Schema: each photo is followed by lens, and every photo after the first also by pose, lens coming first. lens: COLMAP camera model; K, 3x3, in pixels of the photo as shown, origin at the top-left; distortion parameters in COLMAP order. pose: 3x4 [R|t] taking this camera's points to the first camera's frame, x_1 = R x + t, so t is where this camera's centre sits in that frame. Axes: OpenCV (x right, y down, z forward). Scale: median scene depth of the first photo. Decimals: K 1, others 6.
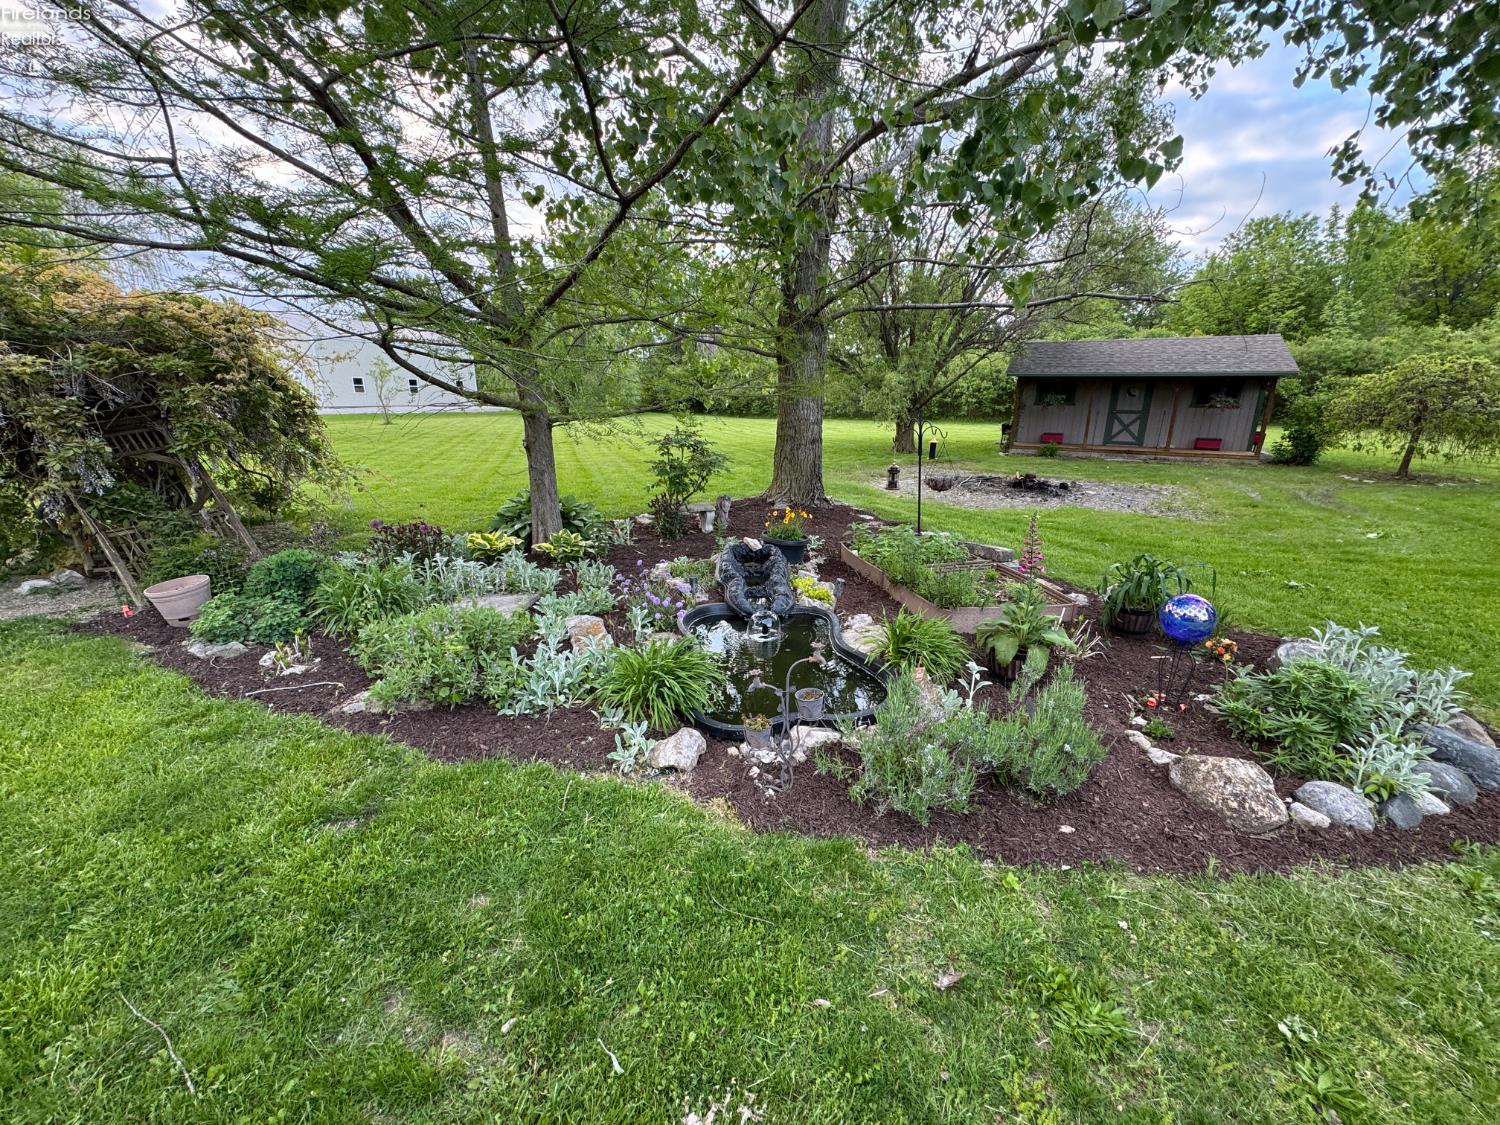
lens RADIAL K [[599.3, 0, 752.1], [0, 599.3, 558.0], [0, 0, 1]] dist [-0.001338, 0.000022]
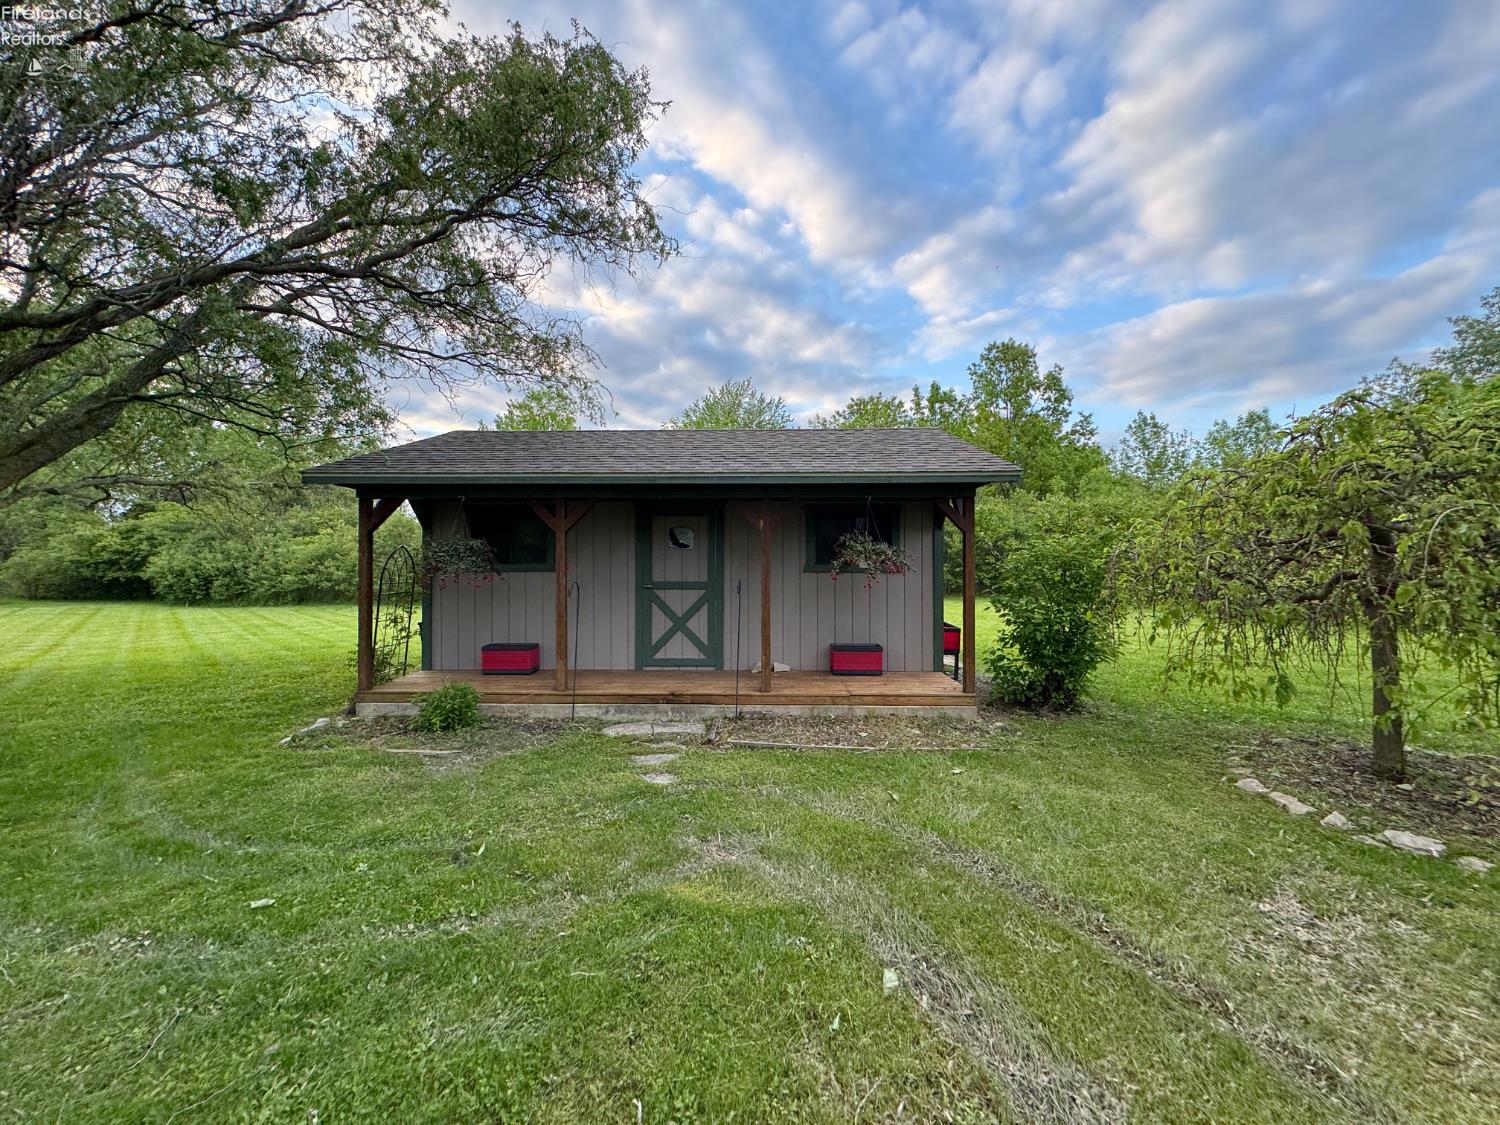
lens RADIAL K [[599.3, 0, 750.3], [0, 599.3, 566.3], [0, 0, 1]] dist [-0.001338, 0.000022]
pose [[0.890200, -0.002777, 0.455561, 0.488123], [0.129051, 0.960558, -0.246320, -0.152062], [-0.436909, 0.278065, 0.855448, 0.635102]]
